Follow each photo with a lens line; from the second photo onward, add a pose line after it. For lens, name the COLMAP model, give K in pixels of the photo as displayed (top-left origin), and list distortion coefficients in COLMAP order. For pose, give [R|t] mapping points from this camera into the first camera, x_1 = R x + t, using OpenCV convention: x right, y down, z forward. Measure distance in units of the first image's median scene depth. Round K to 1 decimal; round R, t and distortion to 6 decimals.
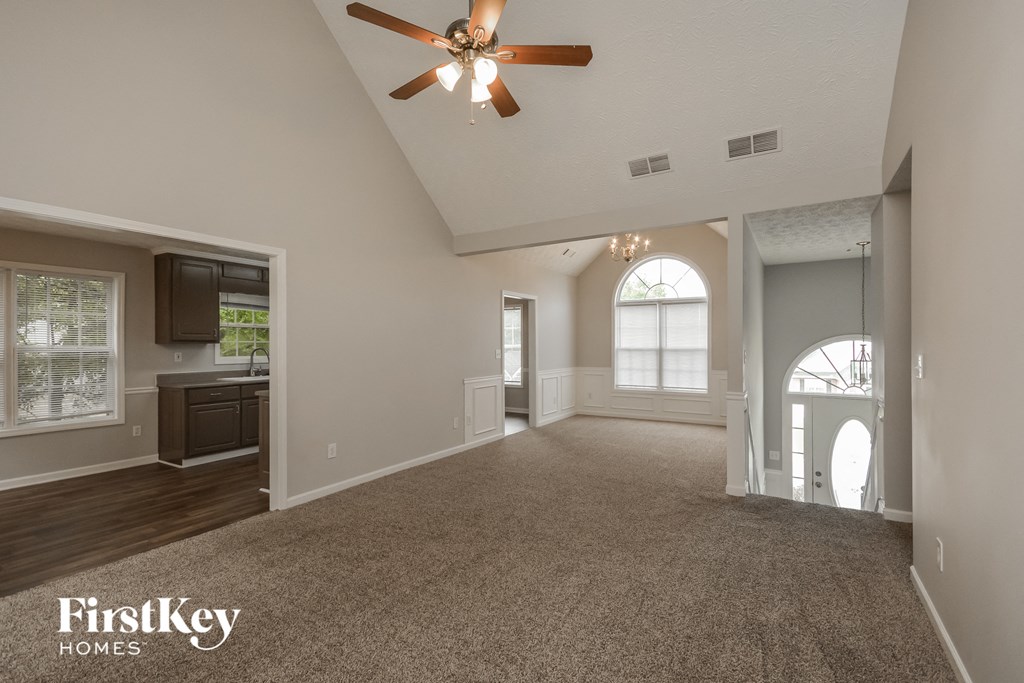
lens RADIAL K [[468.5, 0, 517.6], [0, 468.5, 346.5], [0, 0, 1]] dist [-0.003124, -0.000181]
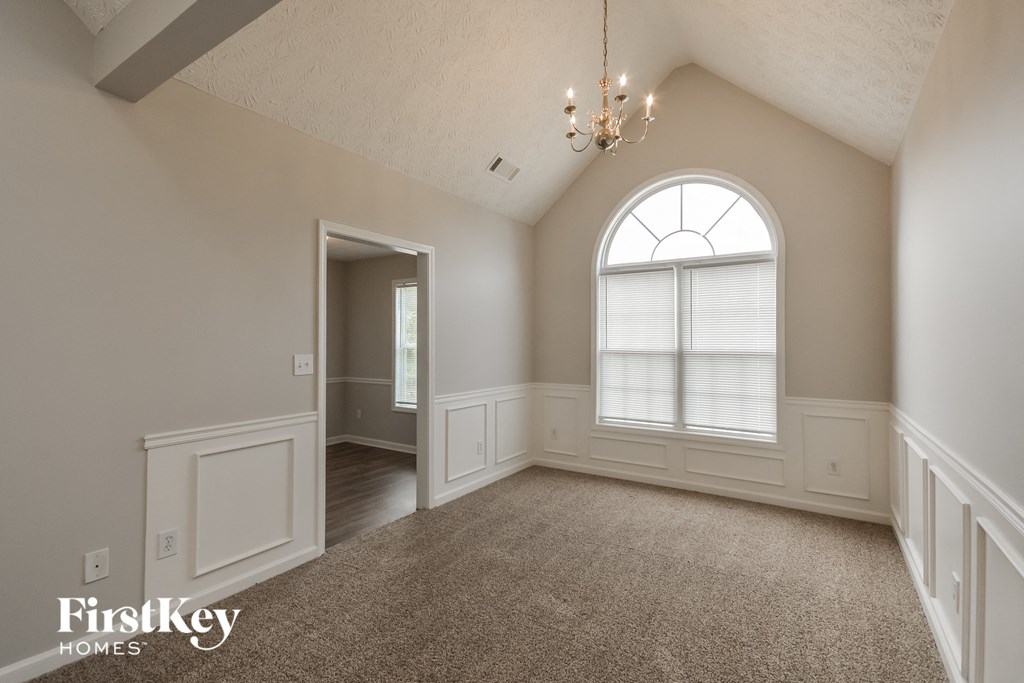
lens RADIAL K [[468.5, 0, 512.3], [0, 468.5, 340.1], [0, 0, 1]] dist [-0.003124, -0.000181]
pose [[0.999133, 0.004949, -0.041332, 0.134364], [-0.005349, 0.999940, -0.009591, -0.002703], [0.041282, 0.009803, 0.999099, 0.455481]]
